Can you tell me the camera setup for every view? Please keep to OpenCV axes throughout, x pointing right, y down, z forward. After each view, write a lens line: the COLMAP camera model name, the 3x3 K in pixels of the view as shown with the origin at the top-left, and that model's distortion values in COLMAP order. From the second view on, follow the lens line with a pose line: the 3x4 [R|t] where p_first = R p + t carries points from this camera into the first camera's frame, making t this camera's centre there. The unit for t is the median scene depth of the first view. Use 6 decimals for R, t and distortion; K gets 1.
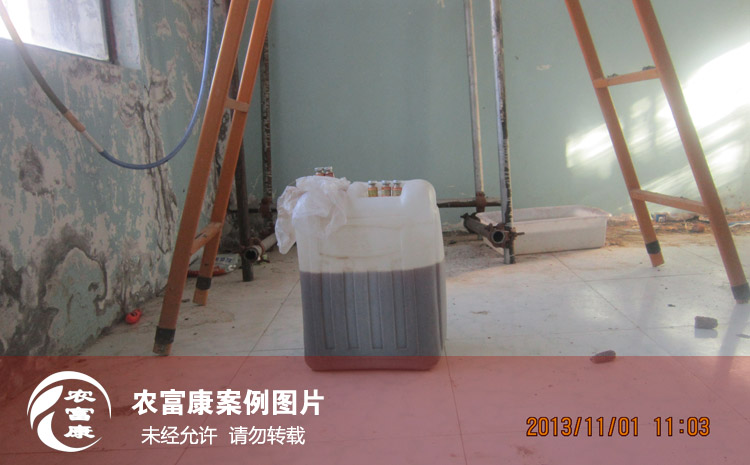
lens RADIAL K [[613.7, 0, 365.0], [0, 613.7, 212.7], [0, 0, 1]] dist [-0.031516, 0.003253]
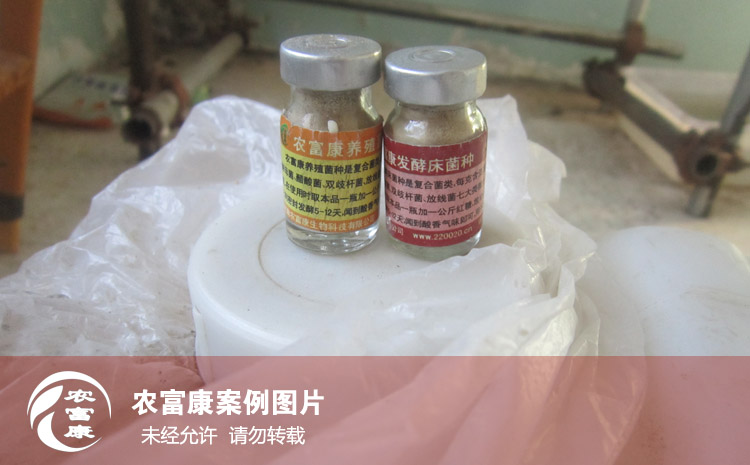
lens RADIAL K [[603.7, 0, 375.6], [0, 603.7, 272.6], [0, 0, 1]] dist [-0.028516, 0.000820]
pose [[0.987908, 0.135503, 0.075339, -0.044809], [-0.154976, 0.876954, 0.454901, -0.053584], [-0.004429, -0.461076, 0.887350, 0.575958]]
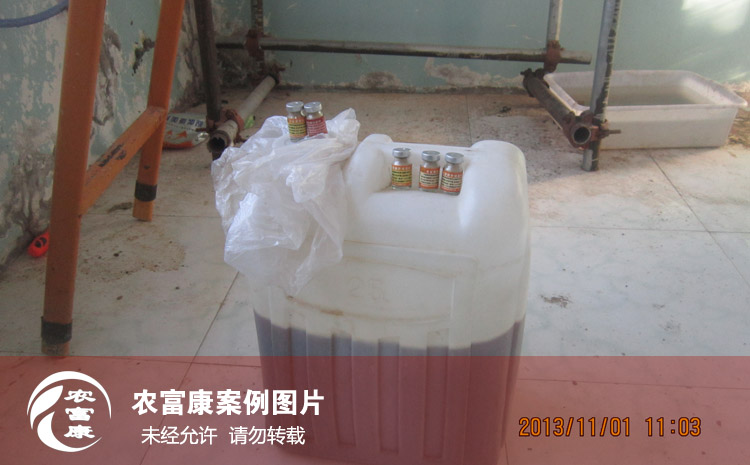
lens RADIAL K [[613.7, 0, 365.0], [0, 613.7, 212.7], [0, 0, 1]] dist [-0.031516, 0.003253]
pose [[0.997716, 0.064411, -0.020346, -0.002548], [-0.053163, 0.934592, 0.351727, -0.105575], [0.041671, -0.349842, 0.935881, 0.326511]]
